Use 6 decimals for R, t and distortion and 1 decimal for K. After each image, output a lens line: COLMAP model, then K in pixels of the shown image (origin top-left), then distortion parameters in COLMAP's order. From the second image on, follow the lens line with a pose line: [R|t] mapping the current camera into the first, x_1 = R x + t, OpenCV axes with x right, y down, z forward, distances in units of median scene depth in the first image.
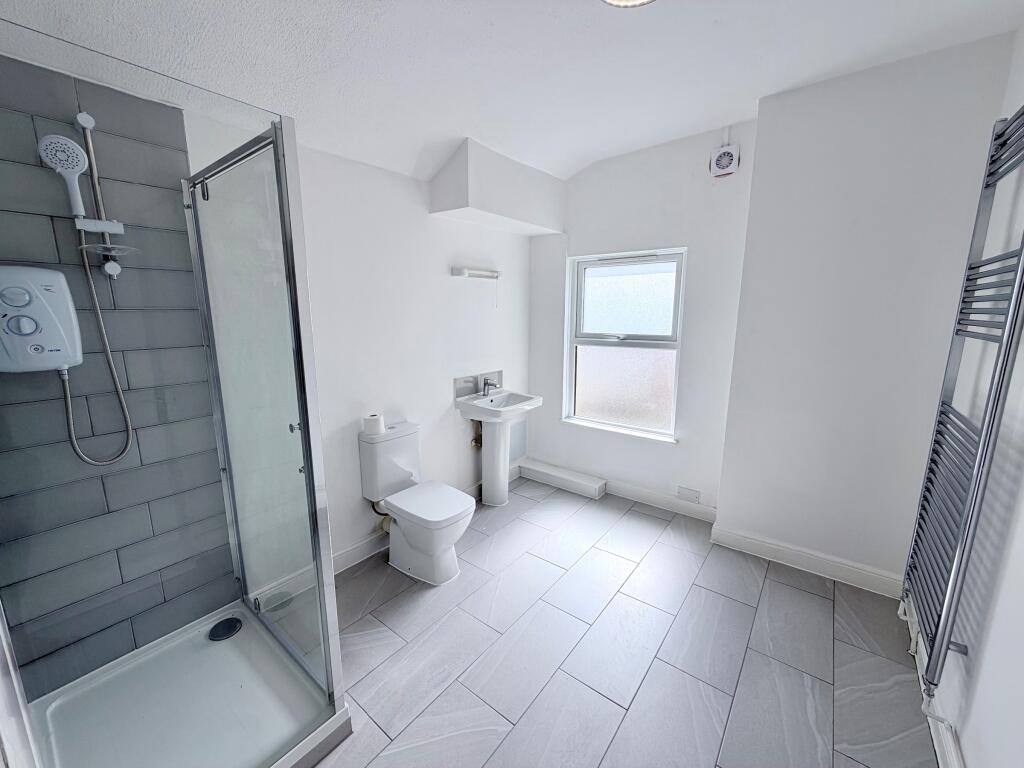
lens RADIAL K [[408.5, 0, 508.6], [0, 408.5, 382.8], [0, 0, 1]] dist [0.000858, -0.000289]
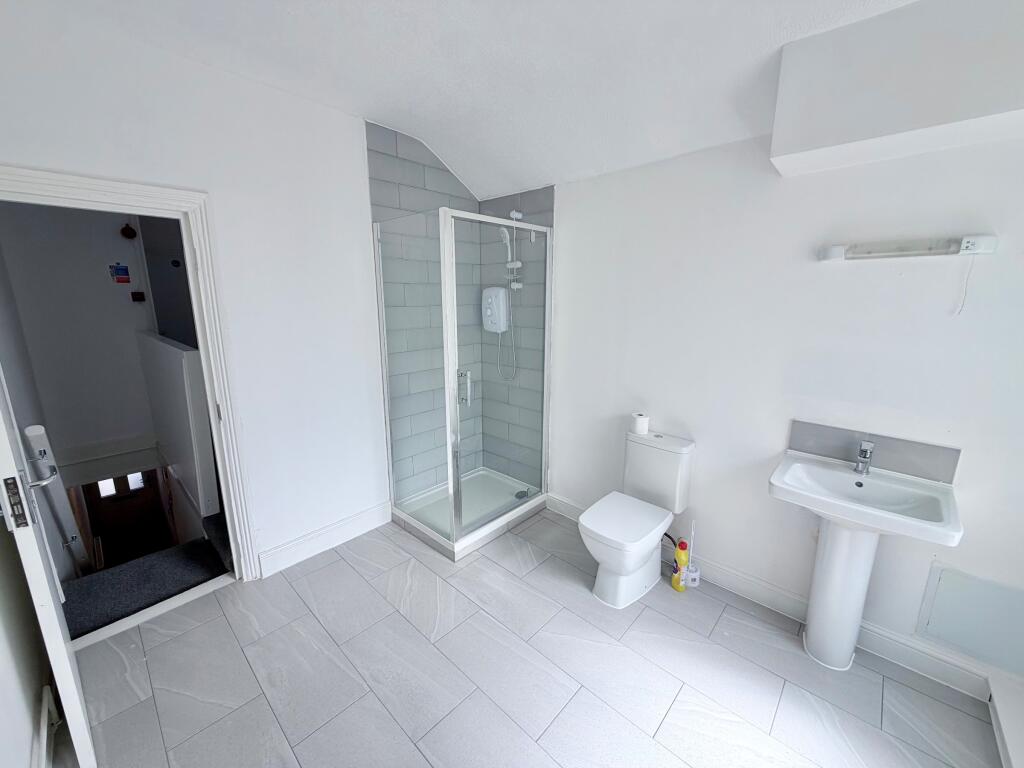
lens RADIAL K [[408.5, 0, 509.0], [0, 408.5, 385.0], [0, 0, 1]] dist [0.000858, -0.000289]
pose [[-0.093584, 0.206635, -0.973932, 0.914055], [-0.186038, 0.957366, 0.220997, -0.209740], [0.978076, 0.201871, -0.051152, 0.987164]]
